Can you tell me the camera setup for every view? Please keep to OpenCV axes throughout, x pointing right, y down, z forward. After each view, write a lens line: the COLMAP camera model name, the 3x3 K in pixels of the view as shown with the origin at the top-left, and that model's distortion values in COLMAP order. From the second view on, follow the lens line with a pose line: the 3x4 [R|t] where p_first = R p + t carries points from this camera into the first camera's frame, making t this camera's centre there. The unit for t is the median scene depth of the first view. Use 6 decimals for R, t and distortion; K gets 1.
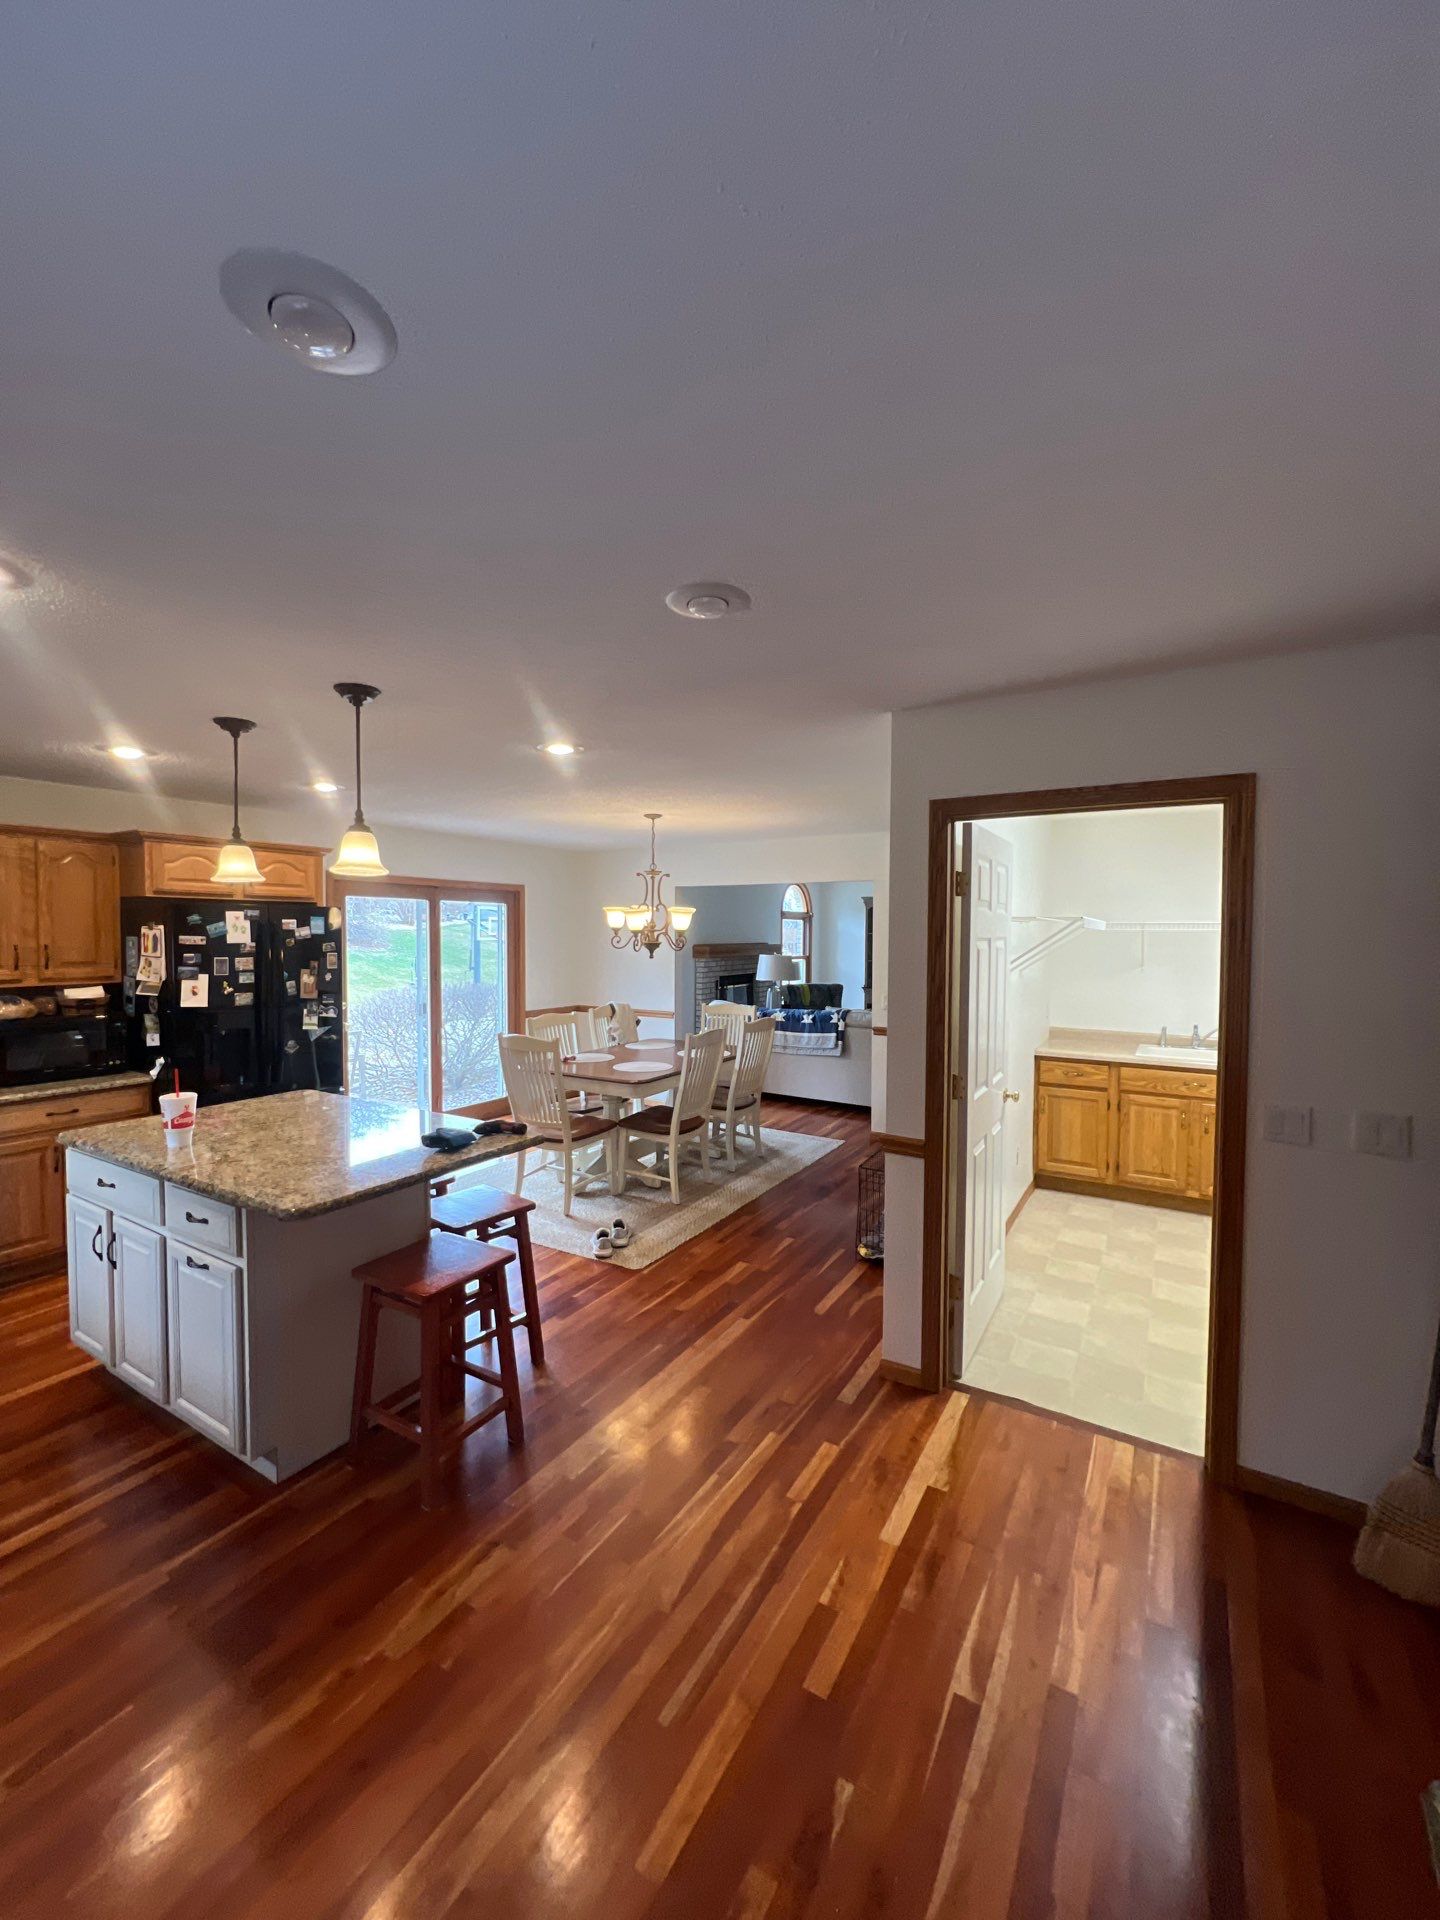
lens RADIAL K [[769.7, 0, 720.0], [0, 769.7, 960.0], [0, 0, 1]] dist [-0.000063, -0.000319]
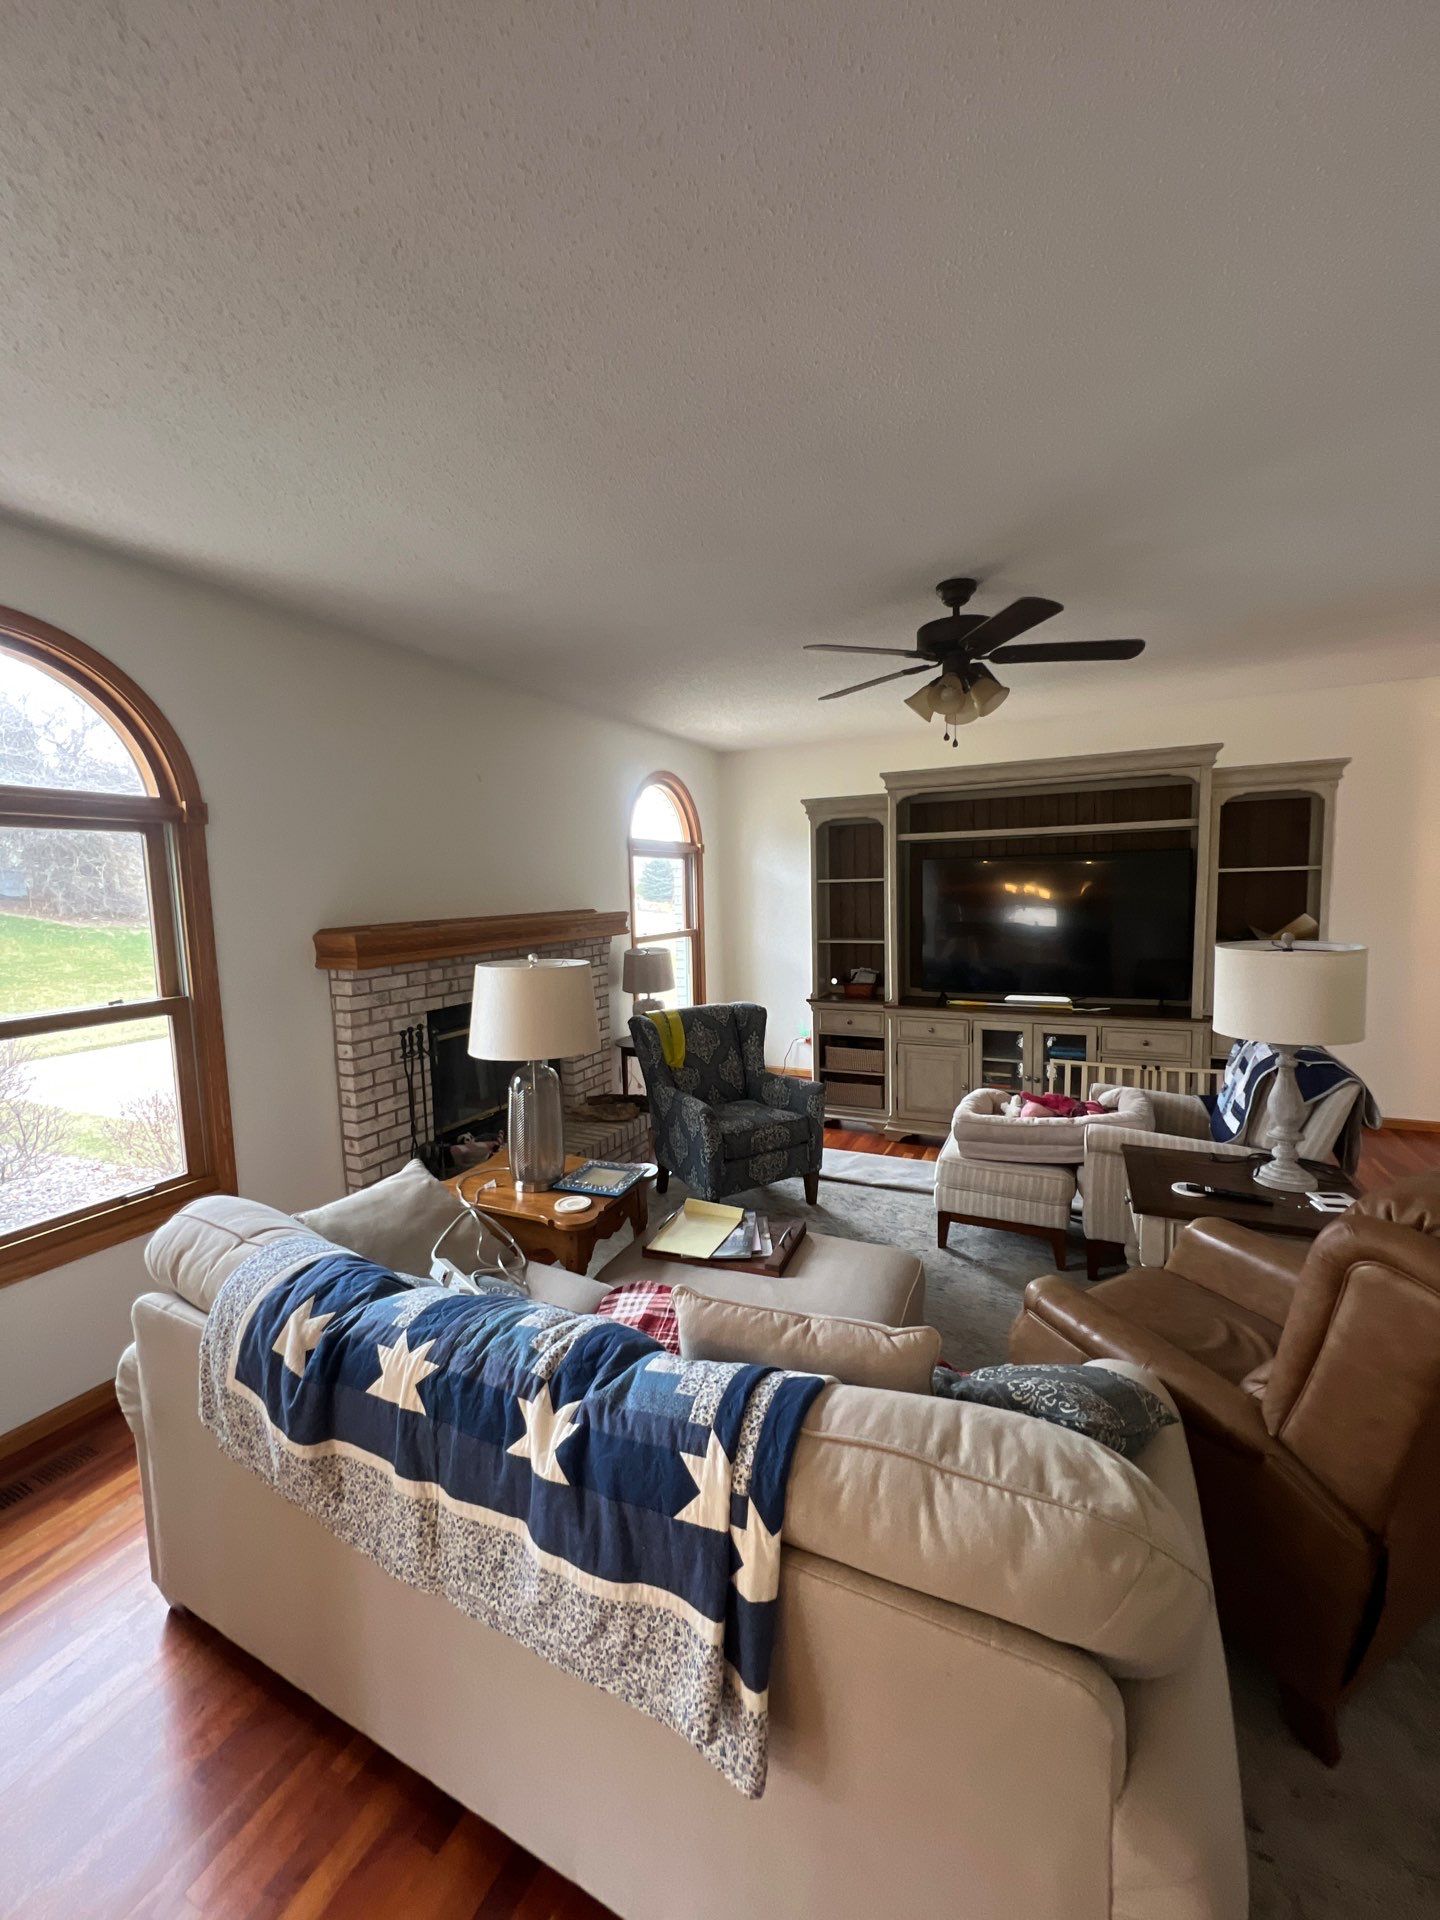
lens RADIAL K [[769.7, 0, 720.0], [0, 769.7, 960.0], [0, 0, 1]] dist [-0.000063, -0.000319]
pose [[0.995389, -0.040030, 0.087168, 0.263902], [0.034883, 0.997601, 0.059794, -0.053326], [-0.089352, -0.056478, 0.994398, 1.600354]]
